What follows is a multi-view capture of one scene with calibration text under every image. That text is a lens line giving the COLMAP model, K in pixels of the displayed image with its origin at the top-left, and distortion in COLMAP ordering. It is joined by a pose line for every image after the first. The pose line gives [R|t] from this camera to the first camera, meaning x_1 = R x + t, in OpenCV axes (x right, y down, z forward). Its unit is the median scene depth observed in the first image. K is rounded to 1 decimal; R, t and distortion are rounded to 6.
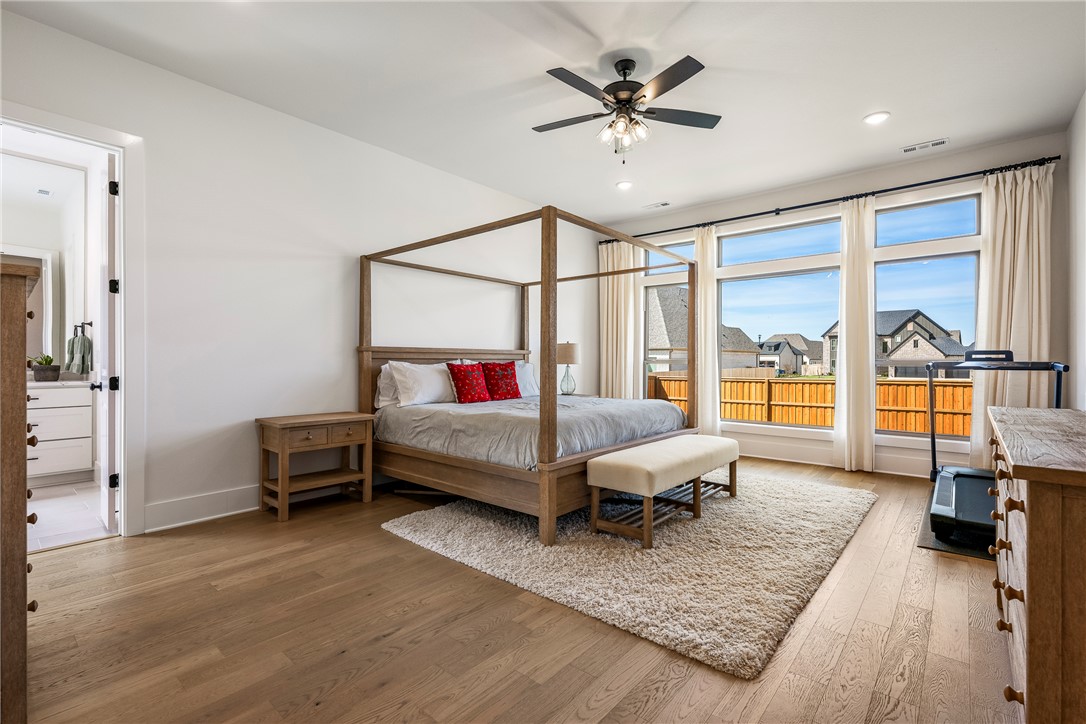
lens RADIAL K [[489.8, 0, 556.4], [0, 489.8, 360.2], [0, 0, 1]] dist [0.000224, -0.000080]
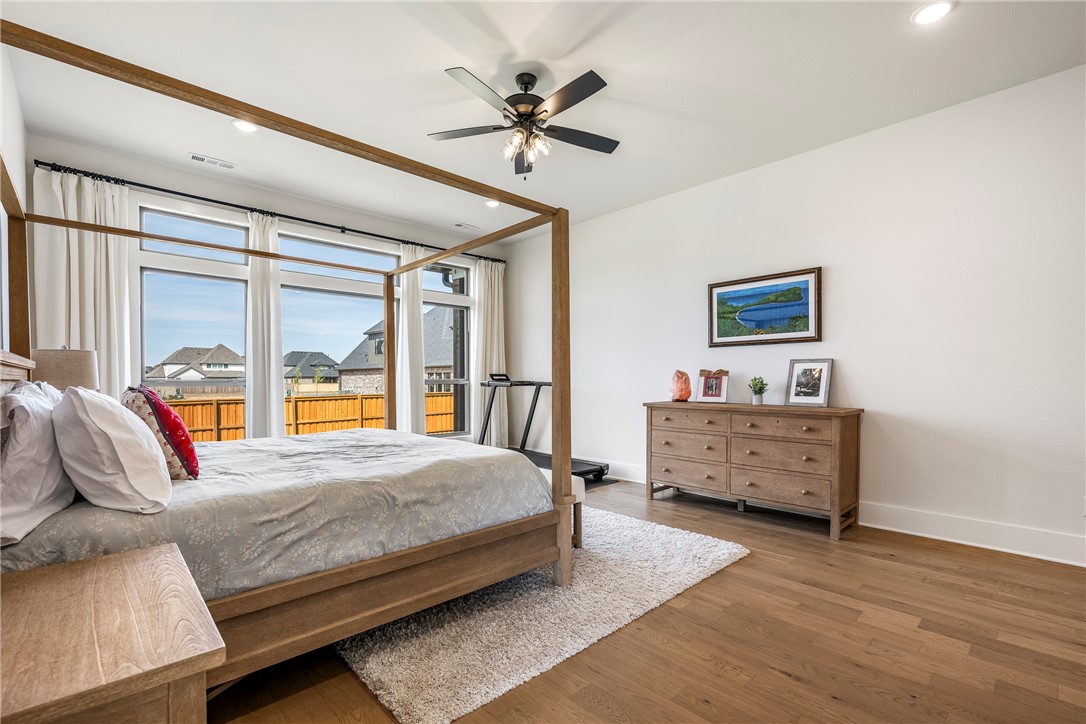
lens RADIAL K [[482.4, 0, 543.7], [0, 482.4, 389.2], [0, 0, 1]] dist [-0.001519, -0.000282]
pose [[0.120403, -0.021795, 0.992486, -0.701394], [0.001996, 0.999762, 0.021712, -0.004605], [-0.992723, -0.000633, 0.120418, 0.723610]]
